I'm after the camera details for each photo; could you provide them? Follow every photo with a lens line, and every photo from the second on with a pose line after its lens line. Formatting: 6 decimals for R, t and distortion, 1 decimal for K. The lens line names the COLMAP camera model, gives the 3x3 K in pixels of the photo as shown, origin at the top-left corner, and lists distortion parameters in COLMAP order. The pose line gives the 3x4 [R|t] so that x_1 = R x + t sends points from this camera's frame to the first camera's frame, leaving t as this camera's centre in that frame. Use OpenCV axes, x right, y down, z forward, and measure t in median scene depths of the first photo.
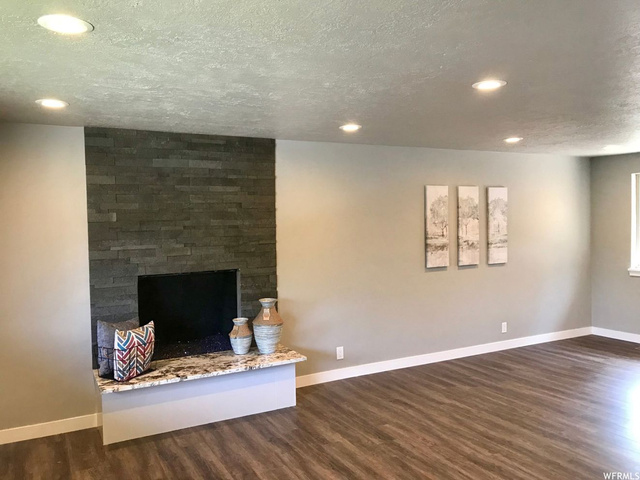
lens RADIAL K [[516.0, 0, 316.5], [0, 516.0, 241.9], [0, 0, 1]] dist [0.012789, -0.000714]
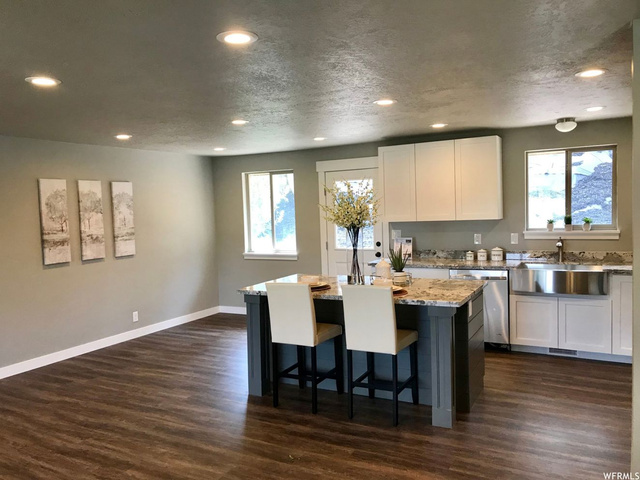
lens RADIAL K [[516.0, 0, 317.9], [0, 516.0, 237.5], [0, 0, 1]] dist [0.012789, -0.000714]
pose [[0.841283, -0.042422, 0.538927, 0.128013], [0.040599, 0.999059, 0.015264, 0.005691], [-0.539068, 0.009039, 0.842214, -0.084653]]
